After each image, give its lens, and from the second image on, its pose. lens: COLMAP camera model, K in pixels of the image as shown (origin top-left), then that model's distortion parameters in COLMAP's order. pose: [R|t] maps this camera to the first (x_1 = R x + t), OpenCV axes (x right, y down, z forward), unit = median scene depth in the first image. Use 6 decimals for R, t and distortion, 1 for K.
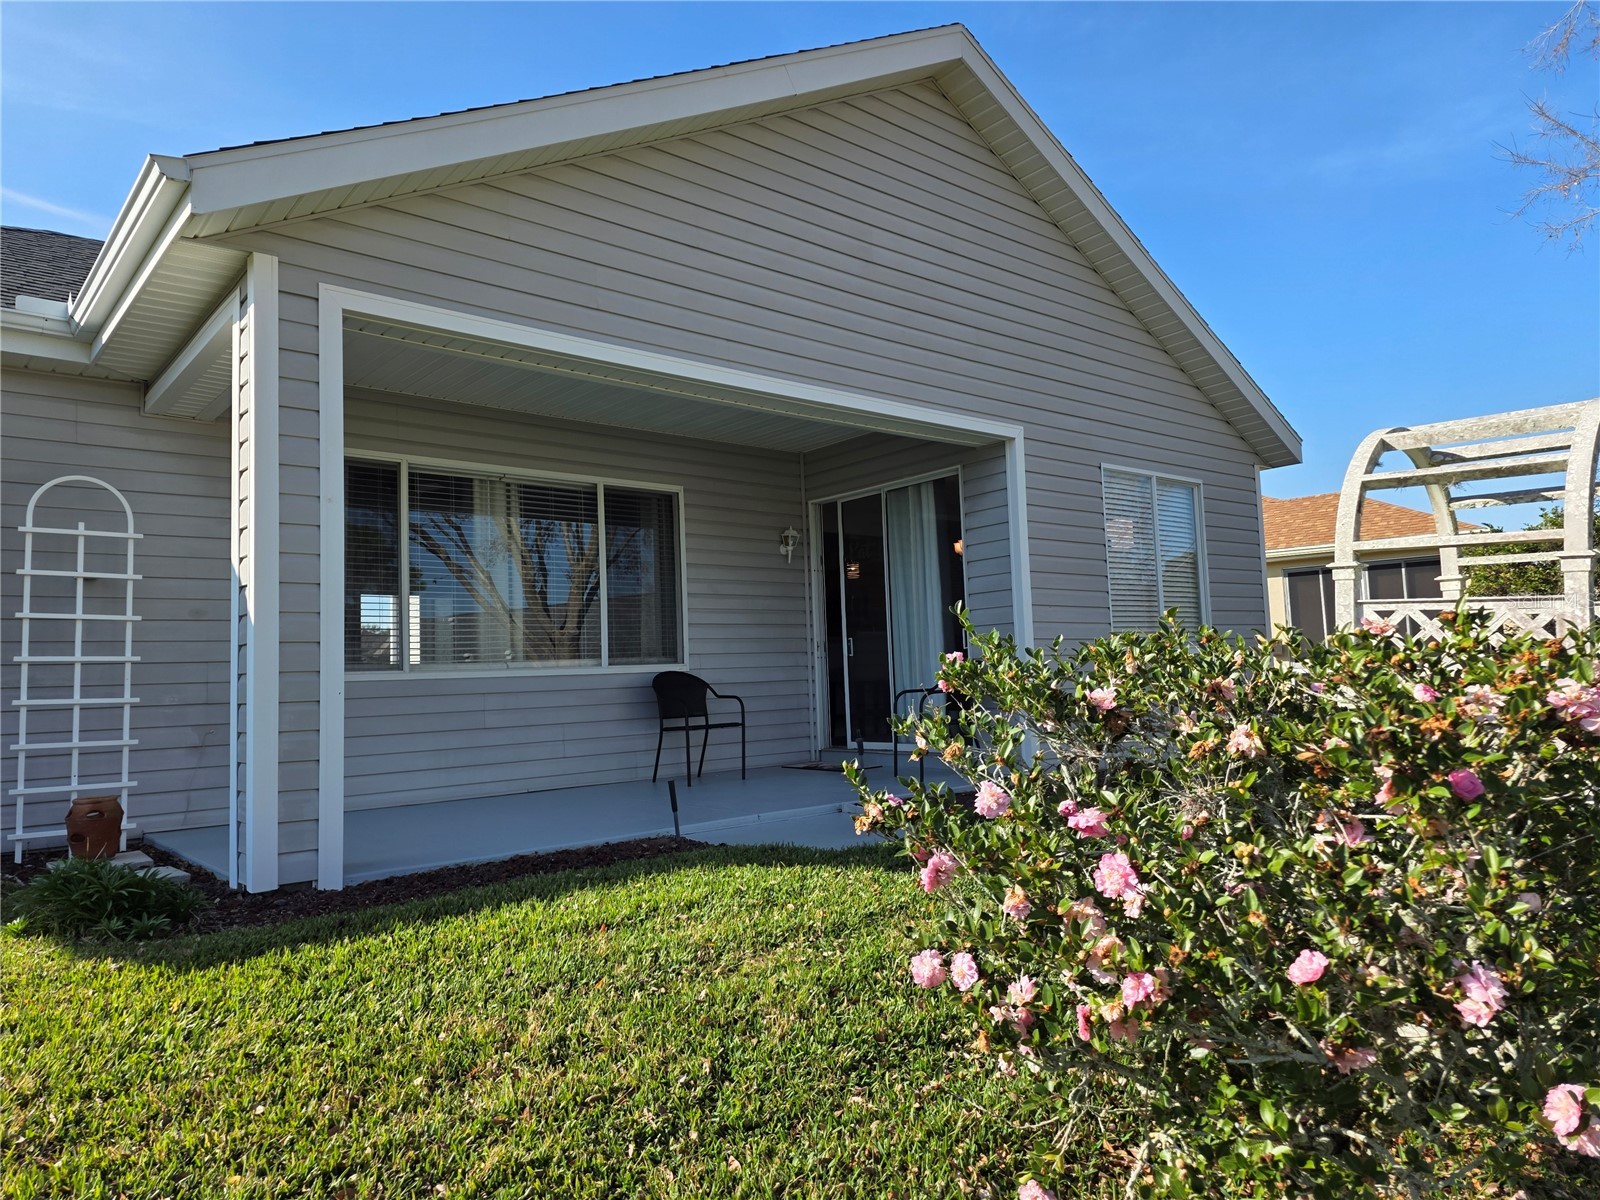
lens RADIAL K [[1070.6, 0, 799.9], [0, 1070.6, 593.7], [0, 0, 1]] dist [0.021432, -0.001210]
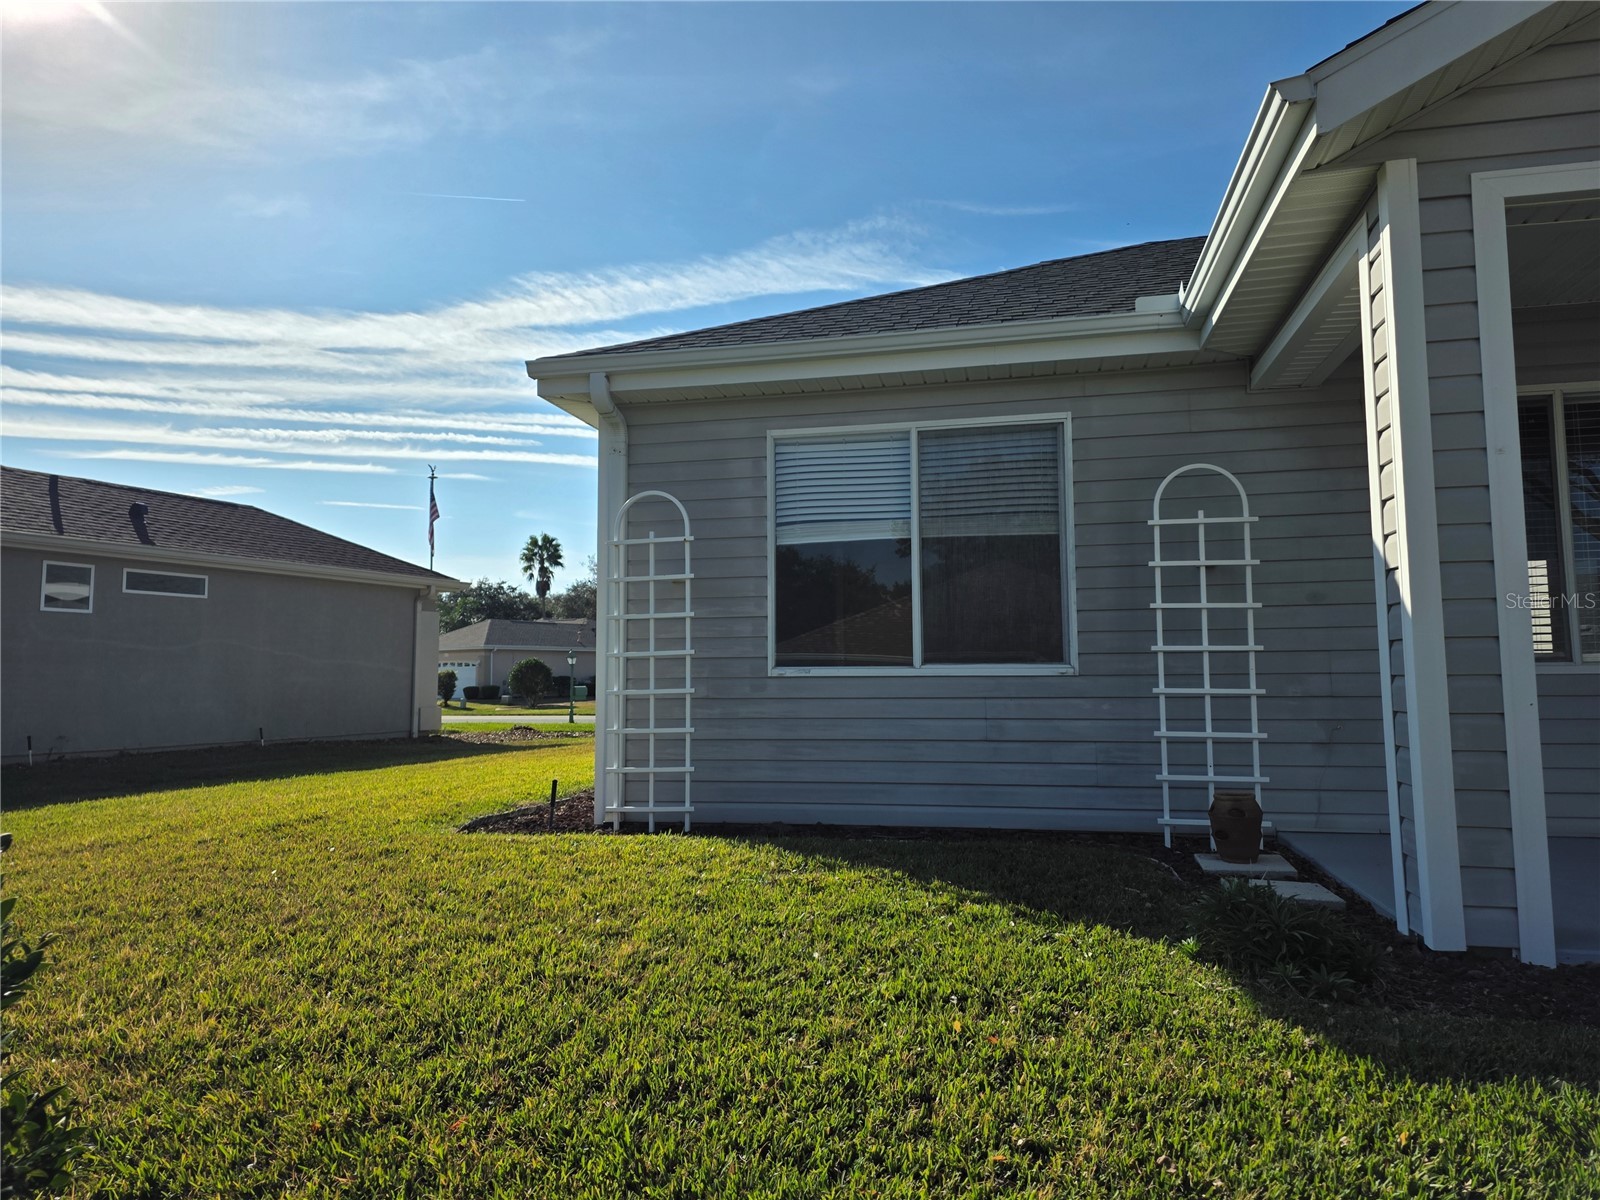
lens RADIAL K [[1070.3, 0, 800.0], [0, 1070.3, 600.0], [0, 0, 1]] dist [0.053548, -0.033387]
pose [[0.604124, -0.026743, -0.796441, -0.114731], [0.053250, 0.998558, 0.006862, -0.011766], [0.795109, -0.046556, 0.604677, 0.118185]]
